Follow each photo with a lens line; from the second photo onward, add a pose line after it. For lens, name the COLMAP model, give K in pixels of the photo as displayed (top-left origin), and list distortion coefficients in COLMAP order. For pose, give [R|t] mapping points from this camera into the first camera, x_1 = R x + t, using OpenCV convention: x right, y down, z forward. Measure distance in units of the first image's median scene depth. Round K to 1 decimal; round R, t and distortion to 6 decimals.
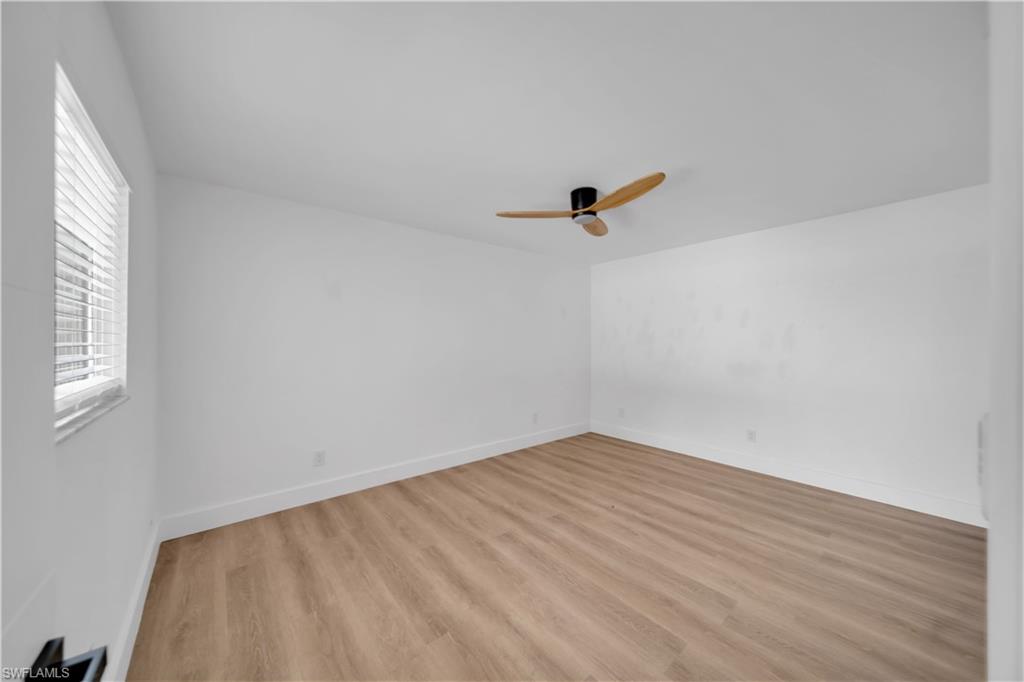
lens RADIAL K [[352.3, 0, 510.3], [0, 352.3, 341.3], [0, 0, 1]] dist [0.000139, 0.000021]
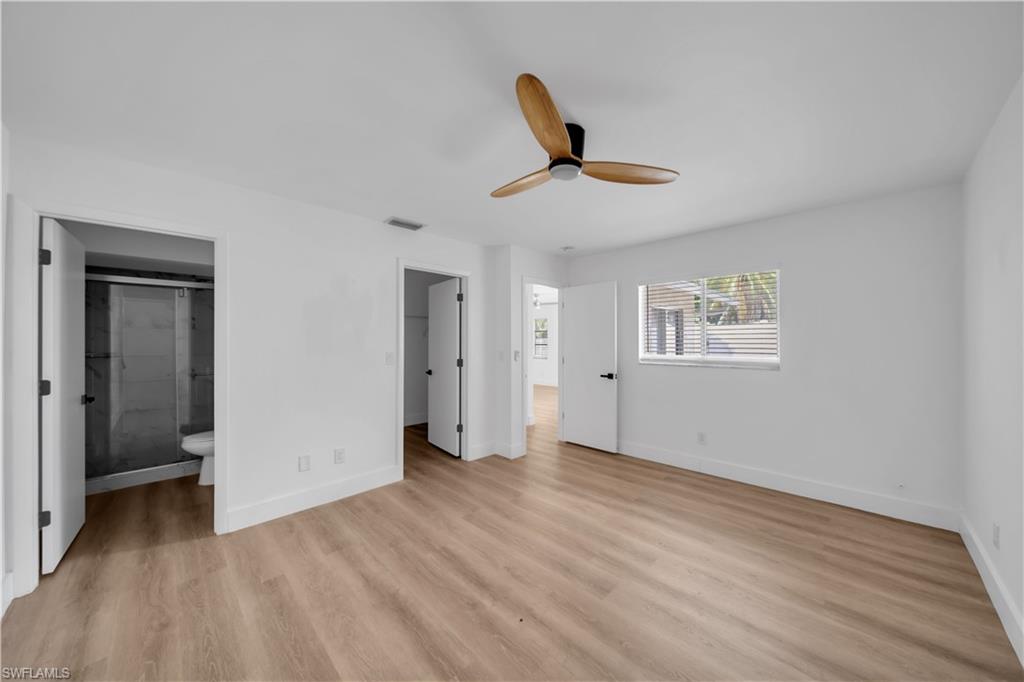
lens RADIAL K [[352.3, 0, 516.3], [0, 352.3, 345.0], [0, 0, 1]] dist [0.000139, 0.000021]
pose [[-0.994132, 0.003219, -0.108127, 0.430836], [0.002172, 0.999950, 0.009801, -0.003408], [0.108153, 0.009508, -0.994089, 1.884464]]
